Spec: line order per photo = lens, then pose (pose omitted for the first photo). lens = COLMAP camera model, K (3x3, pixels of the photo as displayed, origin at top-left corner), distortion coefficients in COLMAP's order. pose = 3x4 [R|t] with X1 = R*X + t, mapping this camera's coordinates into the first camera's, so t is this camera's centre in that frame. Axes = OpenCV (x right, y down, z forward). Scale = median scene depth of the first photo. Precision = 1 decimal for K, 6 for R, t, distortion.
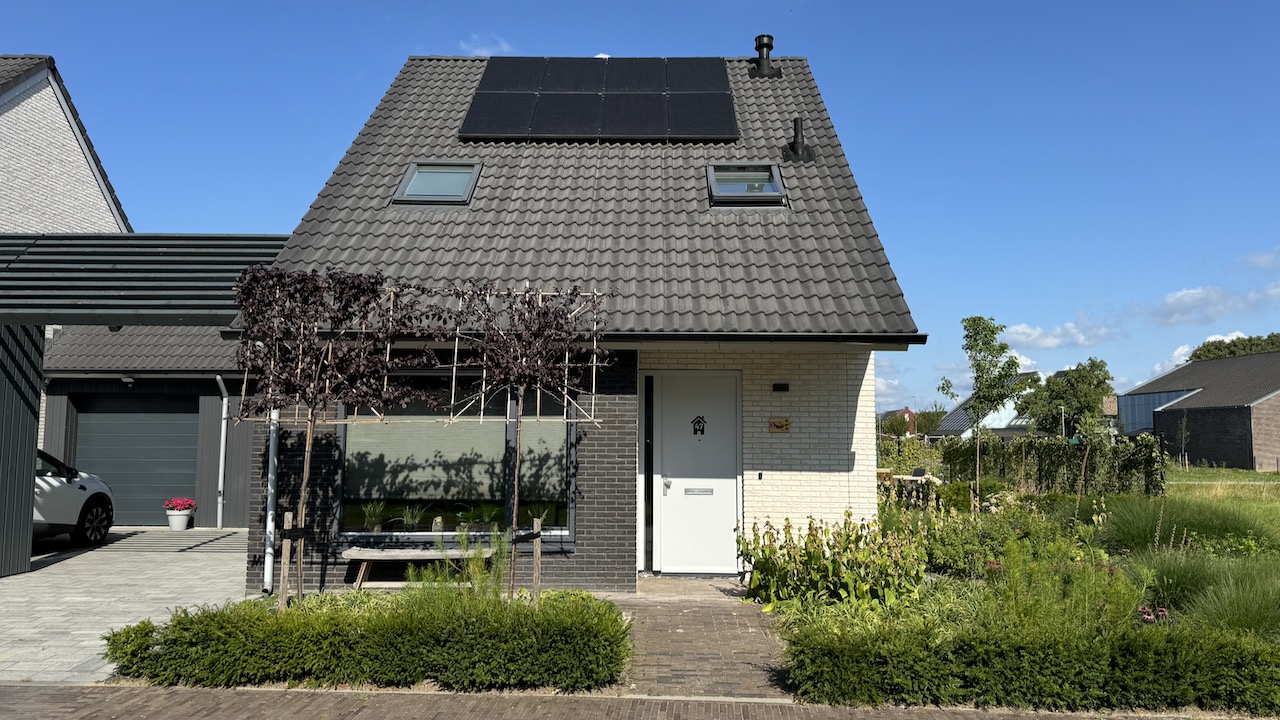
lens RADIAL K [[884.8, 0, 637.6], [0, 884.8, 368.3], [0, 0, 1]] dist [0.083391, -0.085033]
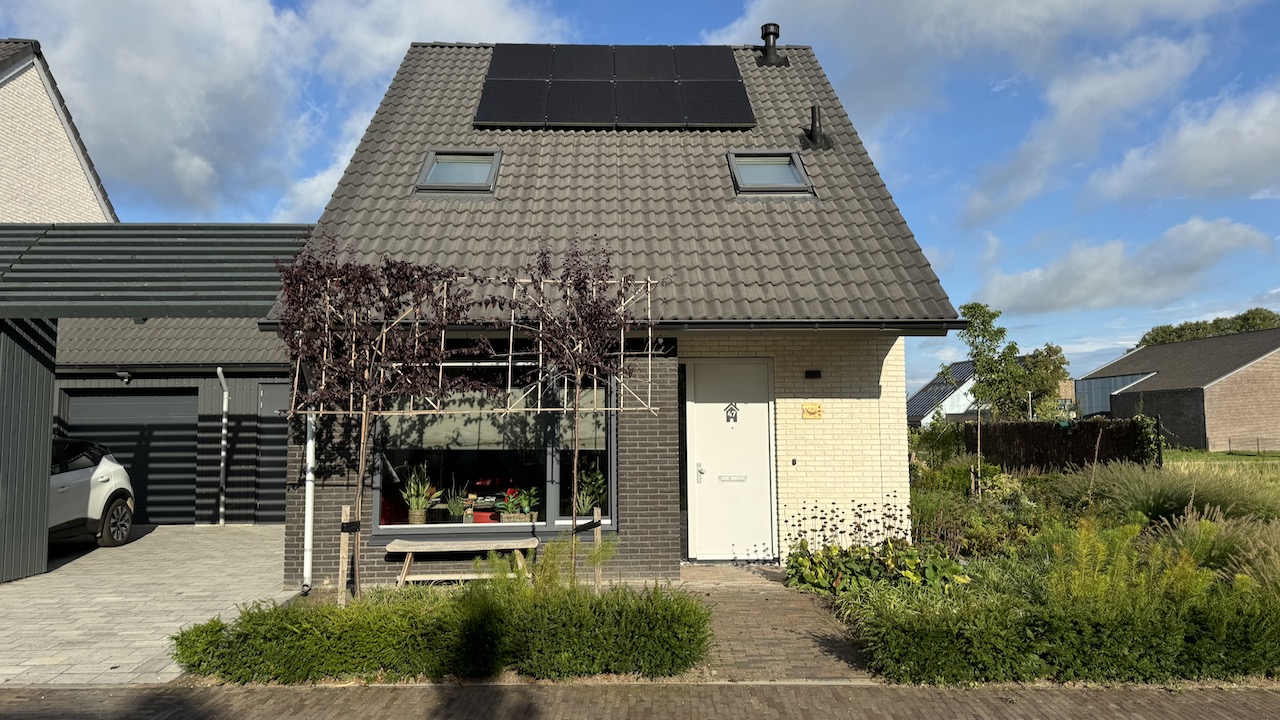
lens RADIAL K [[884.8, 0, 641.9], [0, 884.8, 364.7], [0, 0, 1]] dist [0.083391, -0.085033]
pose [[0.998799, -0.010952, 0.047761, -0.080559], [0.010599, 0.999915, 0.007647, 0.001329], [-0.047841, -0.007132, 0.998830, 0.002679]]
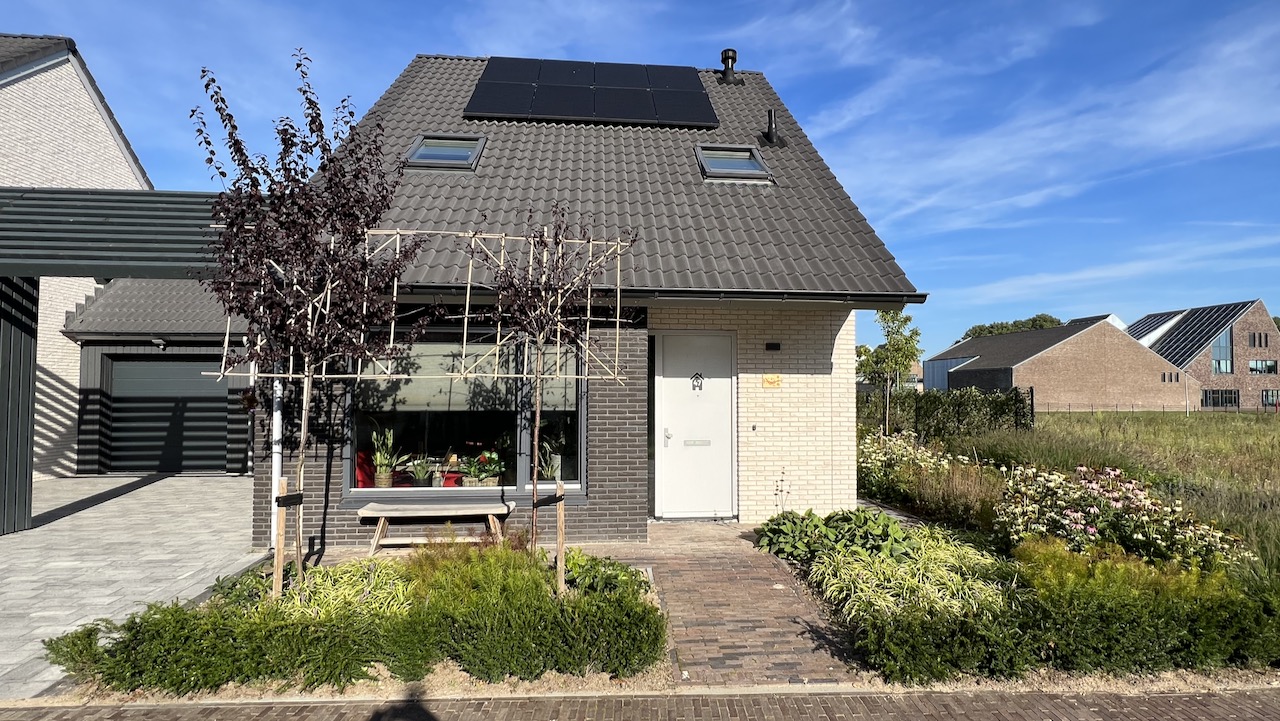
lens RADIAL K [[628.8, 0, 660.0], [0, 628.8, 375.5], [0, 0, 1]] dist [-0.006341, 0.003157]
pose [[0.993823, -0.001799, 0.110960, -0.060714], [-0.004043, 0.998618, 0.052408, 0.017630], [-0.110901, -0.052533, 0.992442, 0.251158]]
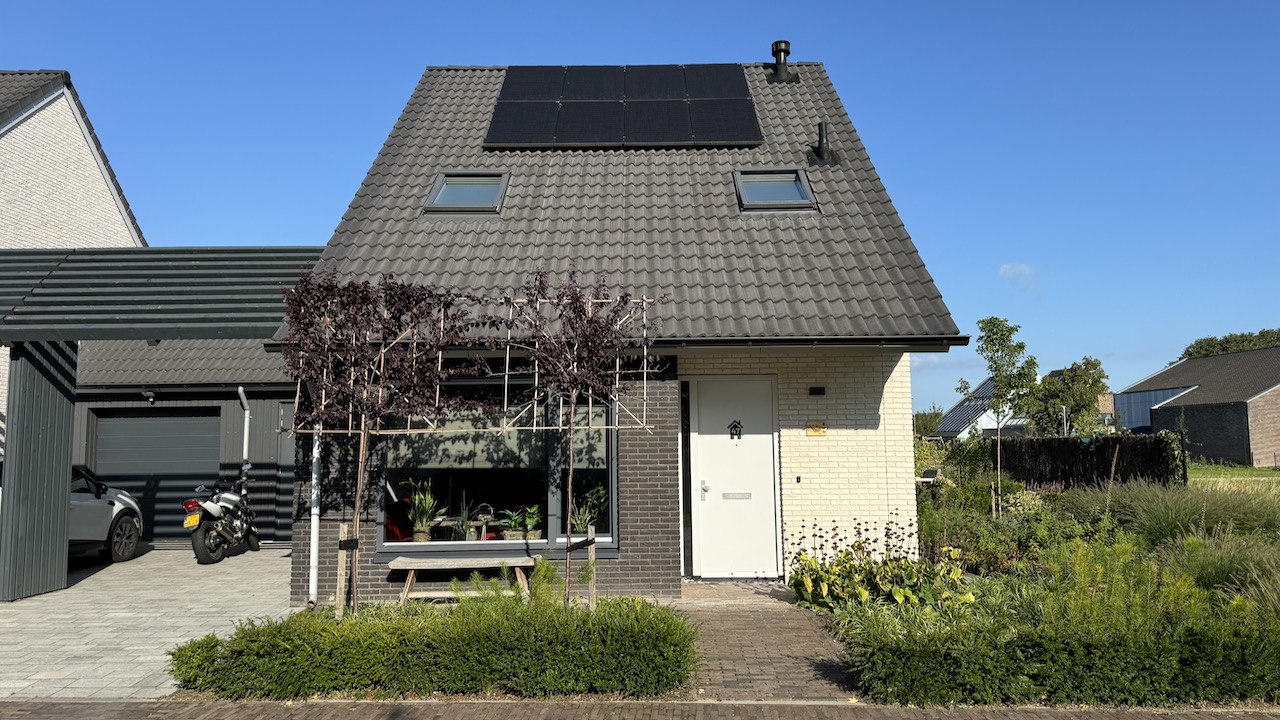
lens RADIAL K [[884.8, 0, 640.5], [0, 884.8, 369.1], [0, 0, 1]] dist [0.083391, -0.085033]
pose [[0.999818, -0.016226, 0.010025, -0.047873], [0.016287, 0.999849, -0.006009, -0.000110], [-0.009926, 0.006171, 0.999932, -0.002164]]
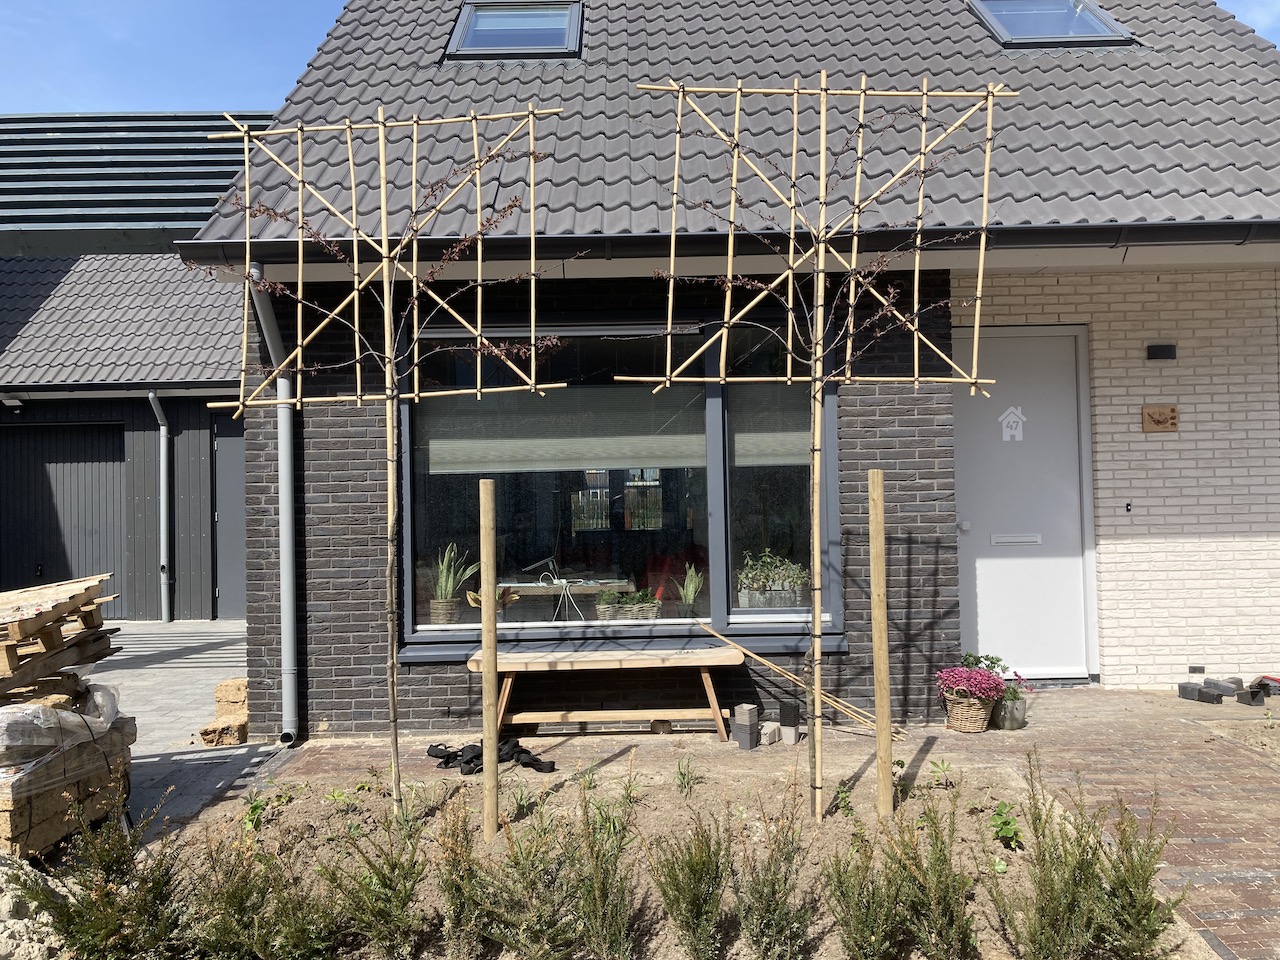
lens RADIAL K [[1041.5, 0, 644.9], [0, 1041.5, 485.8], [0, 0, 1]] dist [0.005450, 0.023410]
pose [[0.999433, -0.027113, 0.019983, -0.183462], [0.025764, 0.997557, 0.064933, 0.054965], [-0.021695, -0.064381, 0.997690, 0.335727]]
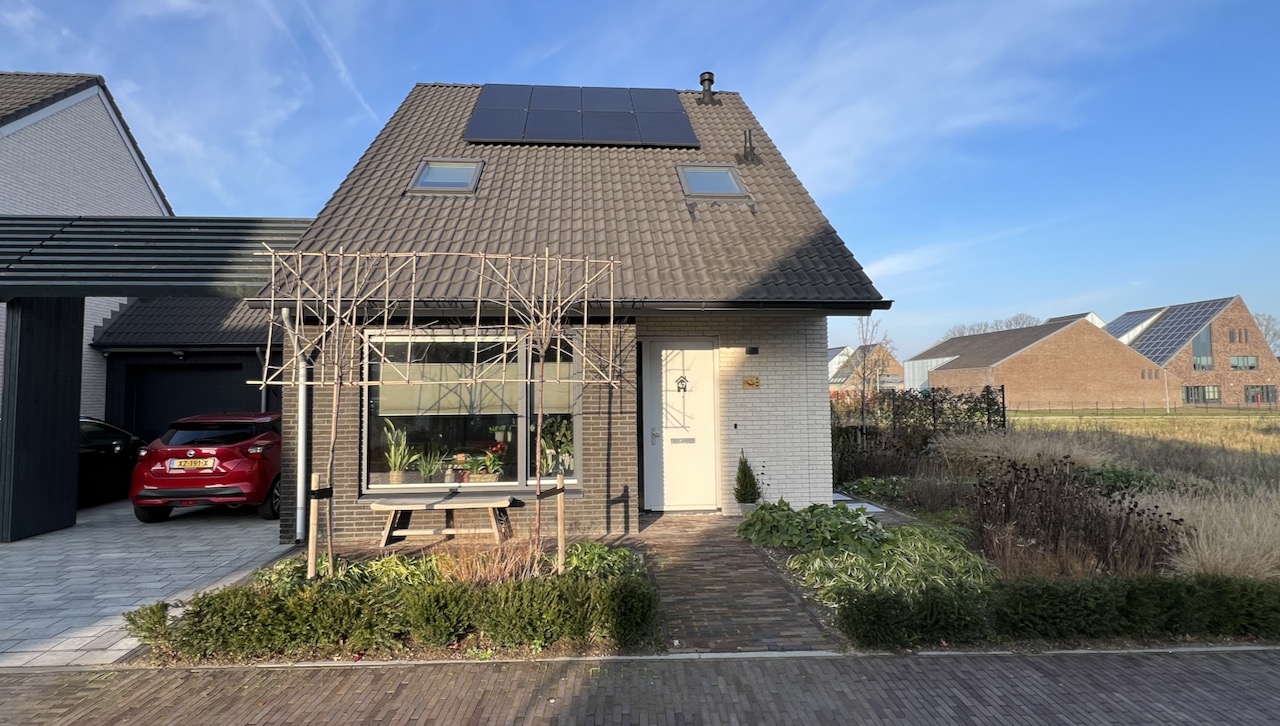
lens RADIAL K [[618.2, 0, 631.8], [0, 618.2, 365.4], [0, 0, 1]] dist [-0.002029, 0.000899]
pose [[0.995646, -0.012078, 0.092429, -0.070873], [0.009276, 0.999486, 0.030679, 0.015000], [-0.092752, -0.029688, 0.995247, 0.203048]]
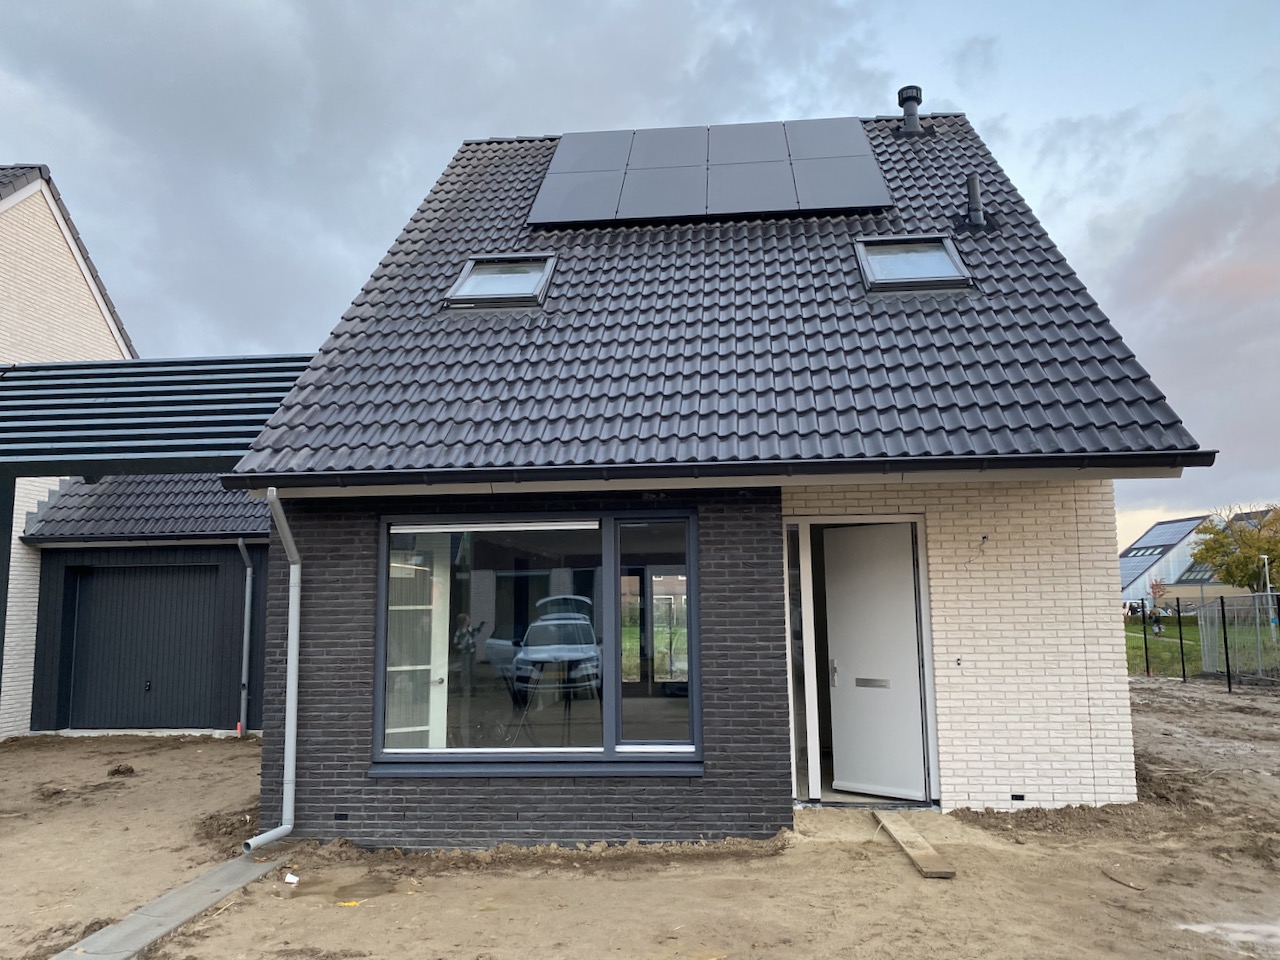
lens RADIAL K [[1021.9, 0, 646.3], [0, 1021.9, 476.8], [0, 0, 1]] dist [0.011686, 0.002998]
pose [[0.996531, -0.029595, -0.077776, -0.041276], [0.025948, 0.998535, -0.047487, 0.005939], [0.079067, 0.045304, 0.995839, 0.159585]]
